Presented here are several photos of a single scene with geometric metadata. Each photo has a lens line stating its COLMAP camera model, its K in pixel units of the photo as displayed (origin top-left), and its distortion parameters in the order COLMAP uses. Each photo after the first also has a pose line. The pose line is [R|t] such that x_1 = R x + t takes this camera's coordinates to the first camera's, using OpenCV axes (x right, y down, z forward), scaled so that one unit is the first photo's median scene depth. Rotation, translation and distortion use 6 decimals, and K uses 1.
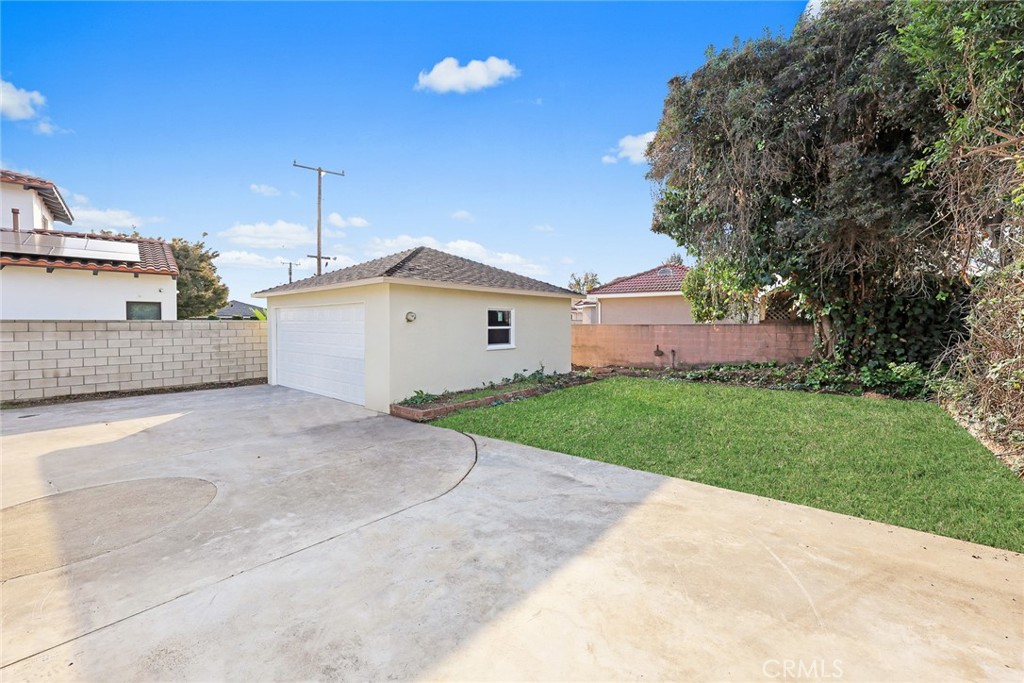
lens RADIAL K [[418.5, 0, 507.7], [0, 418.5, 338.4], [0, 0, 1]] dist [-0.001403, -0.000121]
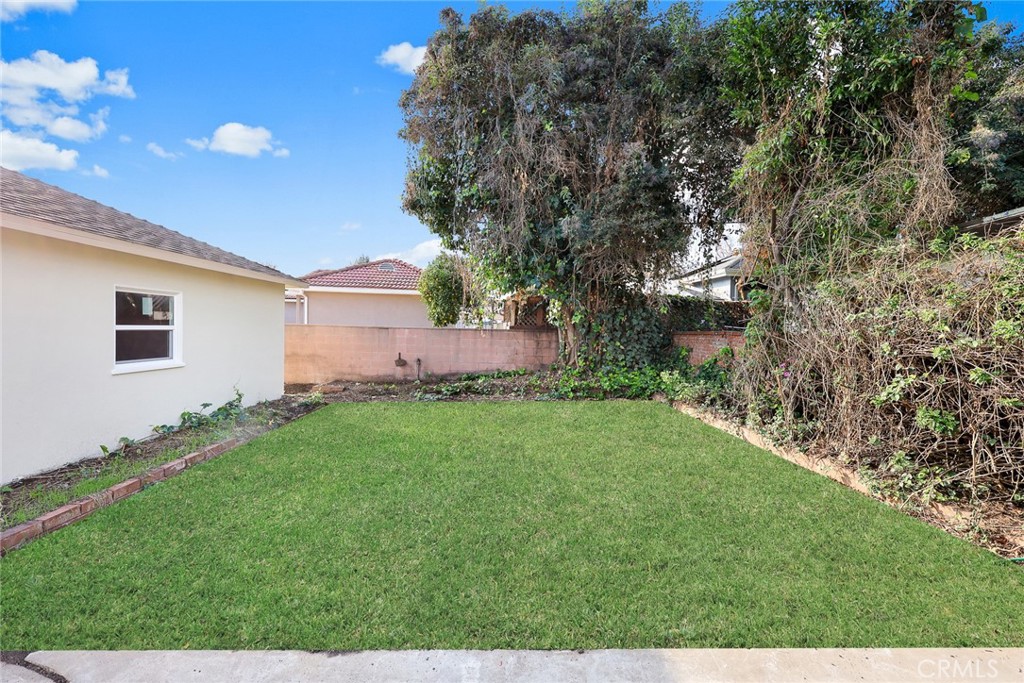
lens RADIAL K [[418.2, 0, 512.0], [0, 418.2, 341.5], [0, 0, 1]] dist [0.000346, -0.000016]
pose [[0.746858, 0.000998, 0.664982, -0.024161], [-0.003640, 0.999990, 0.002588, -0.011337], [-0.664973, -0.004353, 0.746855, 0.305580]]
